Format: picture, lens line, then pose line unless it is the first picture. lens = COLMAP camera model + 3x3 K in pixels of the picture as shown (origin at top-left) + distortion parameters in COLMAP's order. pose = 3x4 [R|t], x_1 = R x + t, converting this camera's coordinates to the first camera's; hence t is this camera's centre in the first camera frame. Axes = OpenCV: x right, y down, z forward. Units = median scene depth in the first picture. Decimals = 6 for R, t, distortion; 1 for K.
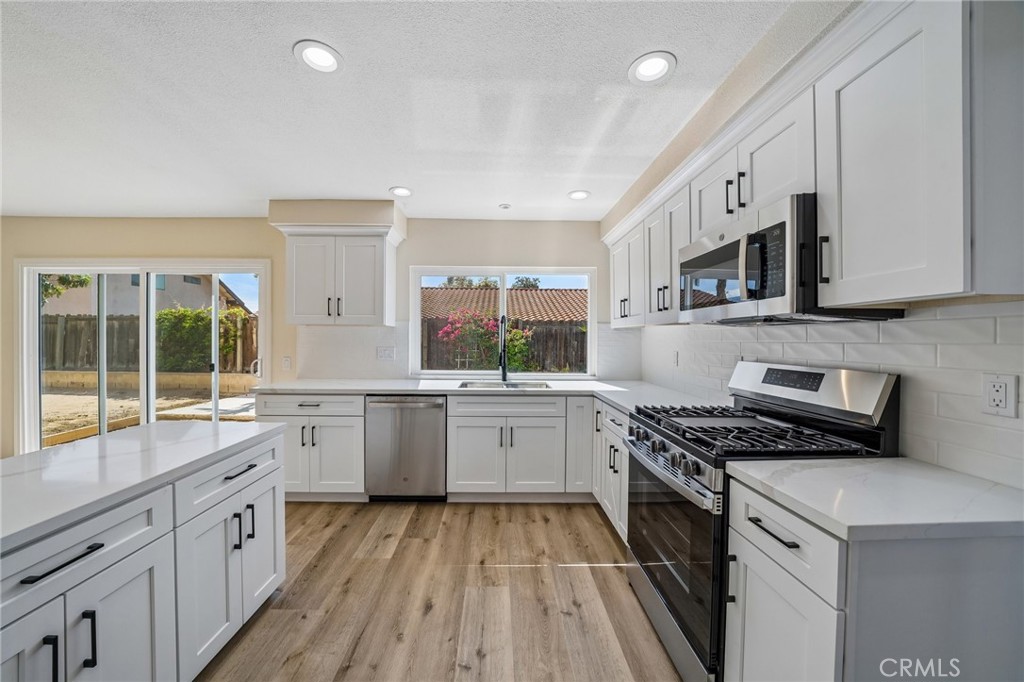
lens RADIAL K [[355.3, 0, 508.1], [0, 355.3, 343.4], [0, 0, 1]] dist [-0.013613, 0.000435]
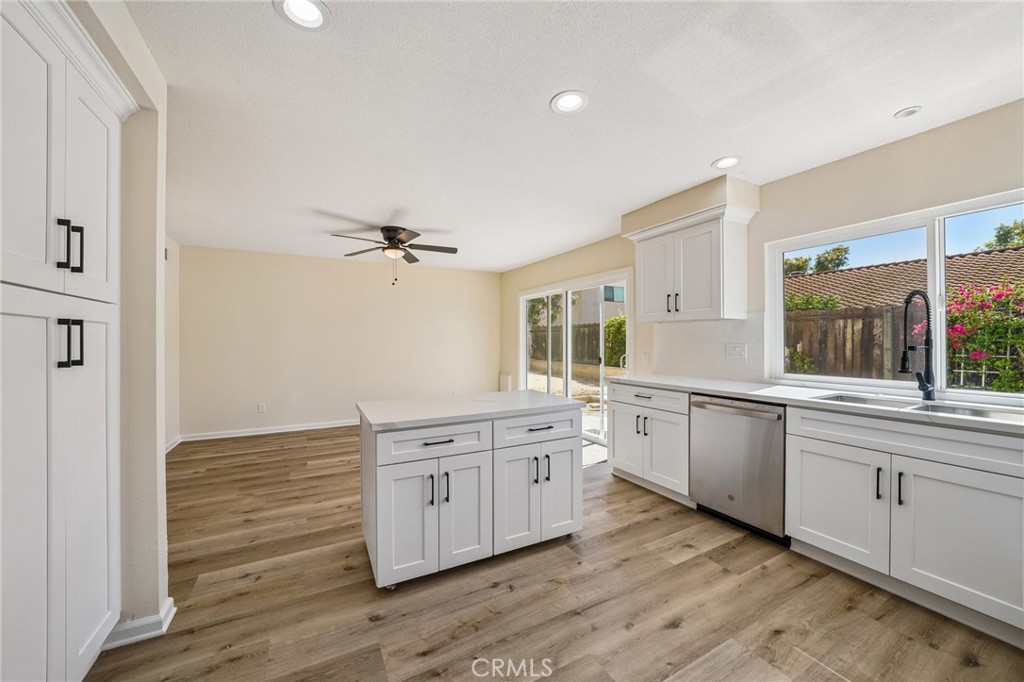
lens RADIAL K [[383.2, 0, 513.2], [0, 383.2, 340.4], [0, 0, 1]] dist [0.007826, 0.000193]
pose [[0.475899, -0.010279, -0.879440, 0.279505], [-0.002308, 0.999914, -0.012936, 0.020029], [0.879497, 0.008186, 0.475834, 0.098258]]
